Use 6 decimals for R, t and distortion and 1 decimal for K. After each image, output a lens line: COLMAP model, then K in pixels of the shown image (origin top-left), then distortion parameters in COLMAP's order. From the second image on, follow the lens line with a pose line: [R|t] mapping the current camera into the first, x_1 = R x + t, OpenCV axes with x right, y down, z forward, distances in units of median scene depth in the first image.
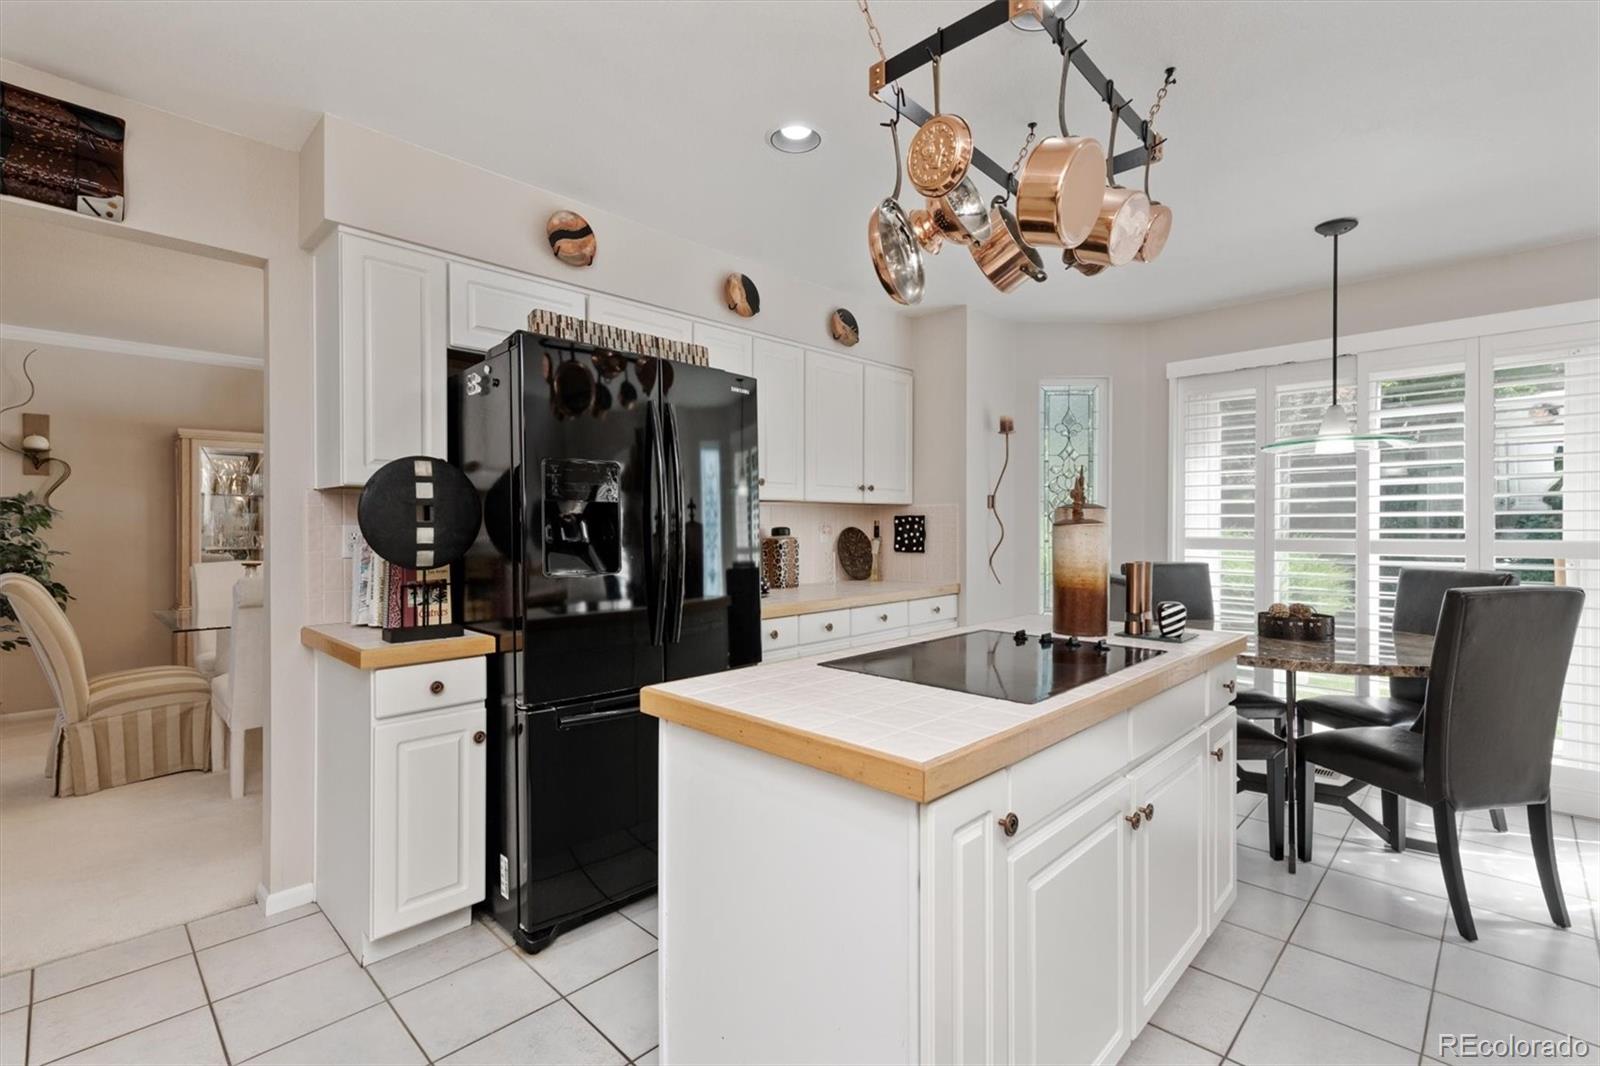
lens RADIAL K [[726.4, 0, 793.3], [0, 726.4, 527.2], [0, 0, 1]] dist [0.019922, 0.000156]
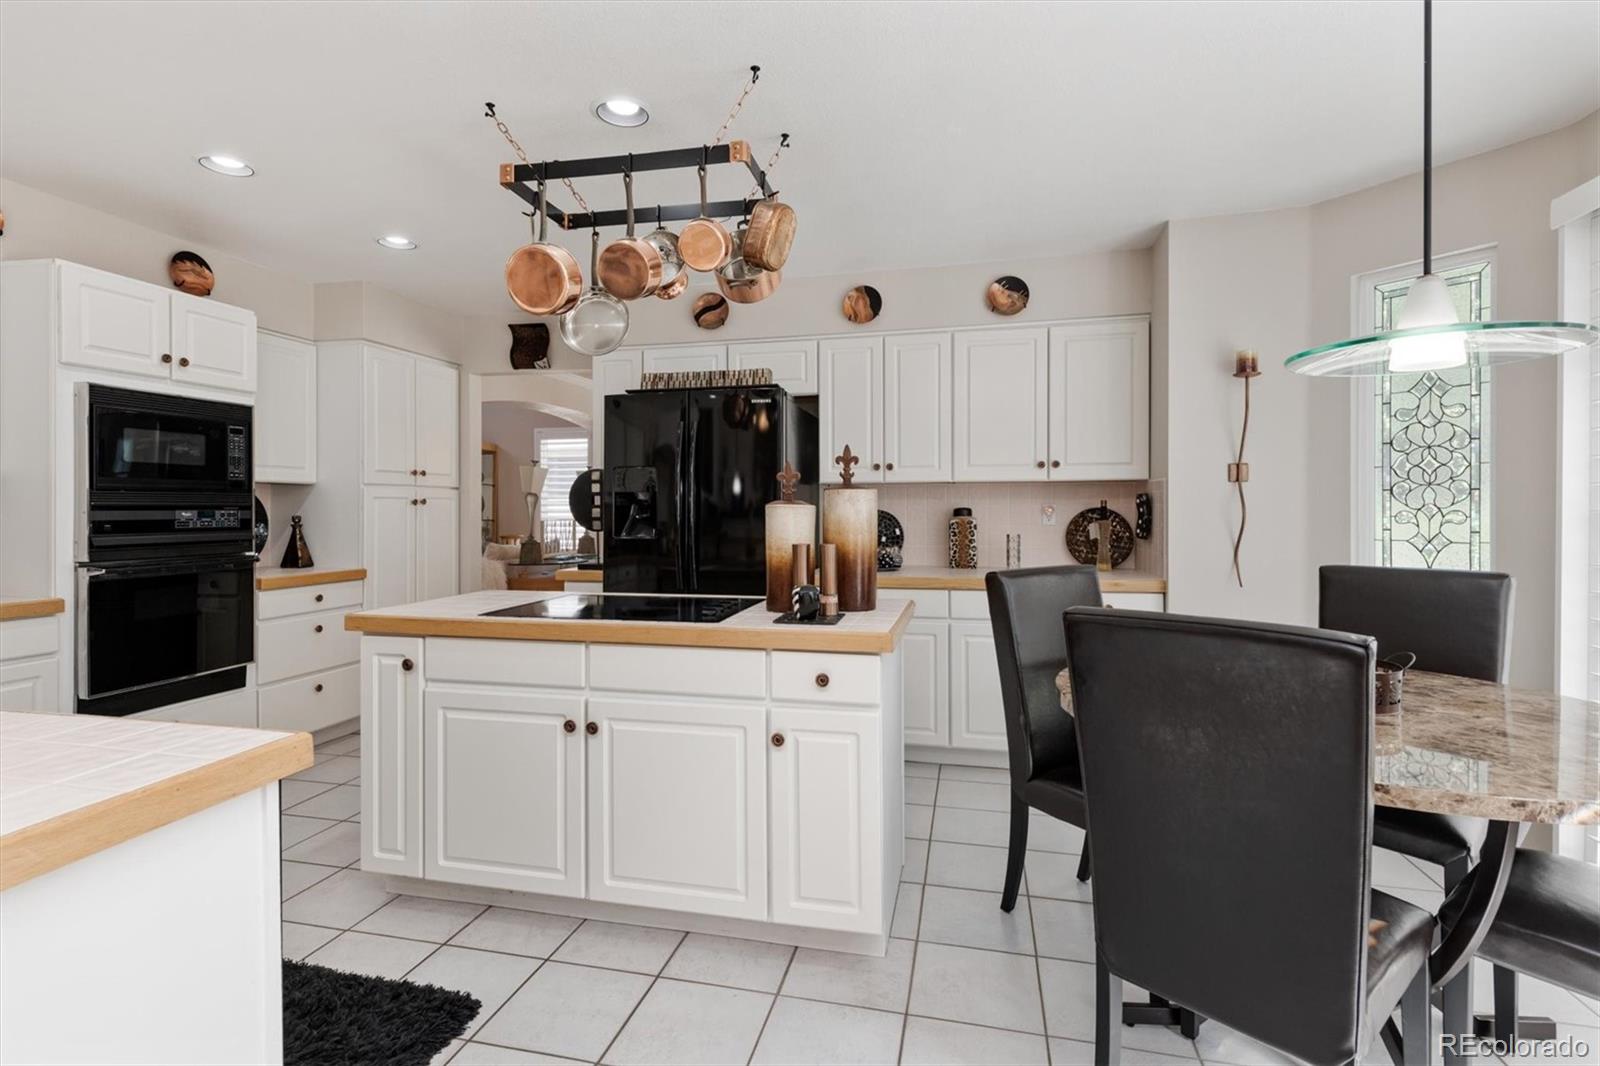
lens RADIAL K [[726.4, 0, 798.5], [0, 726.4, 528.6], [0, 0, 1]] dist [0.019922, 0.000156]
pose [[0.524249, 0.024373, -0.851216, 1.021636], [0.000015, 0.999590, 0.028631, -0.000397], [0.851565, -0.015023, 0.524033, 0.371493]]
